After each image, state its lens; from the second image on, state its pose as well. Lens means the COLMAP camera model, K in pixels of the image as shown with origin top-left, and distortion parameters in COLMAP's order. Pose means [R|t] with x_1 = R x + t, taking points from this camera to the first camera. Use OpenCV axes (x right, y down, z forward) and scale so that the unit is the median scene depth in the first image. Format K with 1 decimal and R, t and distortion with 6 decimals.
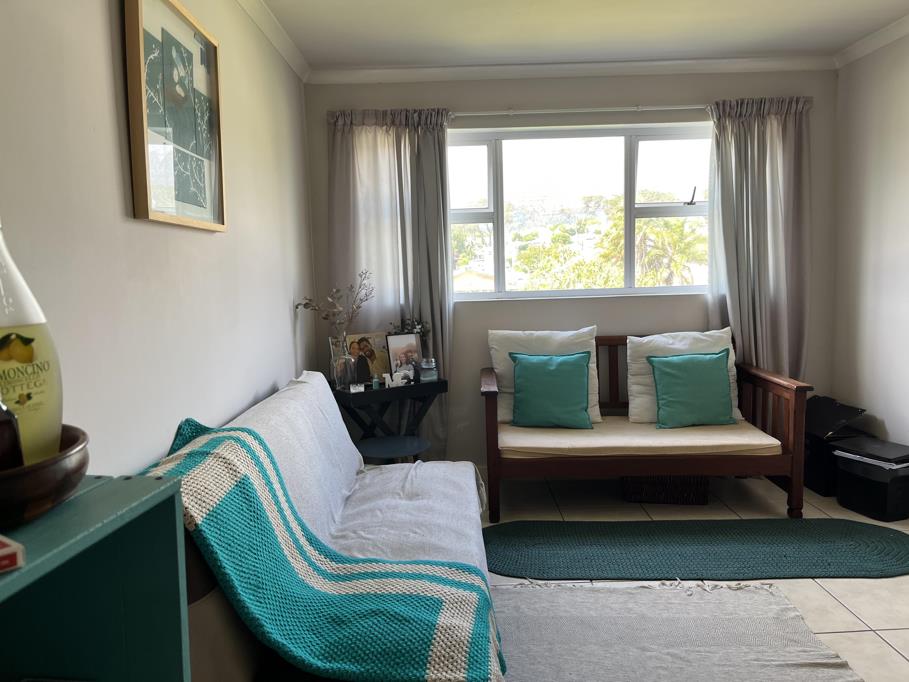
lens RADIAL K [[686.6, 0, 454.5], [0, 686.6, 341.0], [0, 0, 1]] dist [0.052376, -0.072896]
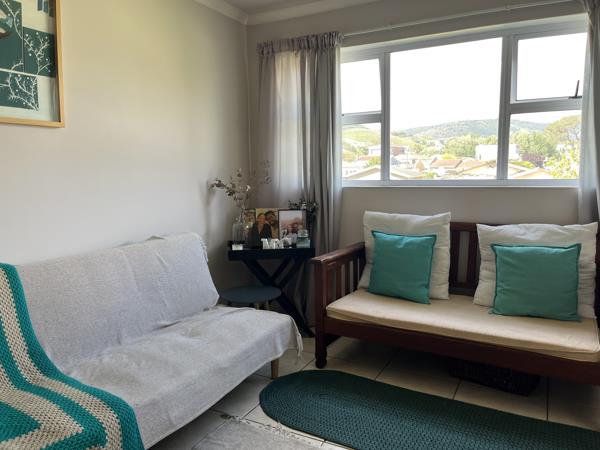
lens RADIAL K [[453.2, 0, 300.0], [0, 453.2, 225.0], [0, 0, 1]] dist [0.052376, -0.072896]
pose [[0.881054, 0.073172, -0.467323, 0.339546], [-0.063057, 0.997314, 0.037274, -0.014363], [0.468795, -0.003372, 0.883301, 0.240853]]
